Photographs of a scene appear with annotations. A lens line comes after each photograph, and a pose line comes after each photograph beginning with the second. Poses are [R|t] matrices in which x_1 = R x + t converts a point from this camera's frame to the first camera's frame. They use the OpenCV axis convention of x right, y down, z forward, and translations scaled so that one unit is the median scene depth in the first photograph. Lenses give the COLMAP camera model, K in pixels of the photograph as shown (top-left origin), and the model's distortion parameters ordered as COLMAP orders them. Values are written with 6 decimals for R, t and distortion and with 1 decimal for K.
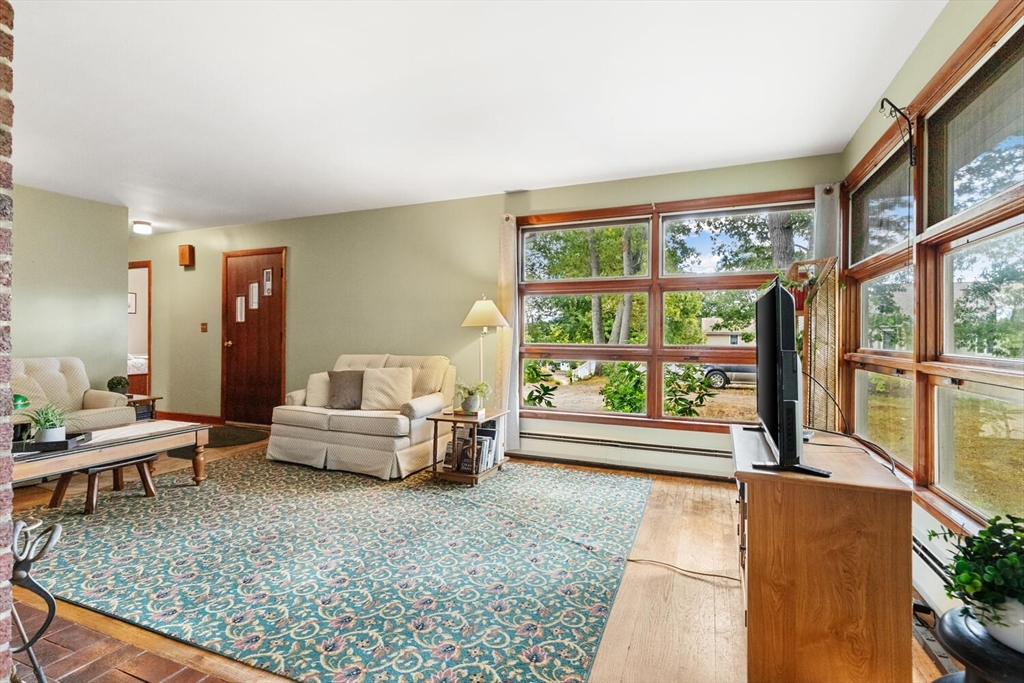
lens RADIAL K [[469.1, 0, 513.6], [0, 469.1, 331.4], [0, 0, 1]] dist [0.003344, -0.000737]
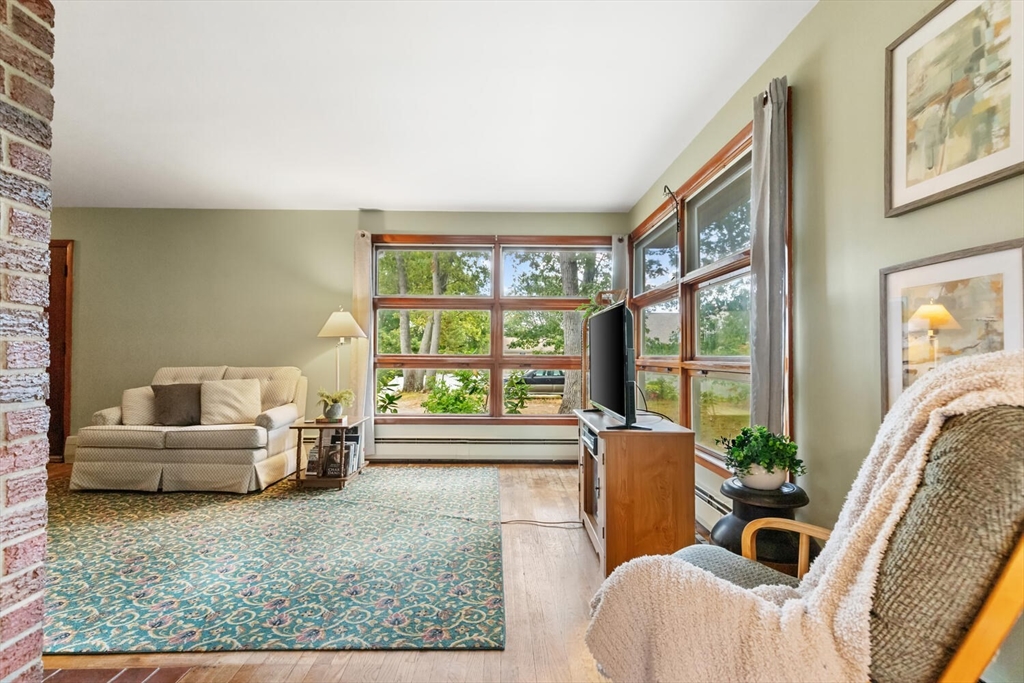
lens RADIAL K [[458.1, 0, 508.1], [0, 458.1, 343.3], [0, 0, 1]] dist [0.001091, -0.000569]
pose [[0.920861, 0.008997, 0.389787, -0.147842], [-0.004334, 0.999908, -0.012841, 0.017740], [-0.389867, 0.010135, 0.920815, -0.088788]]
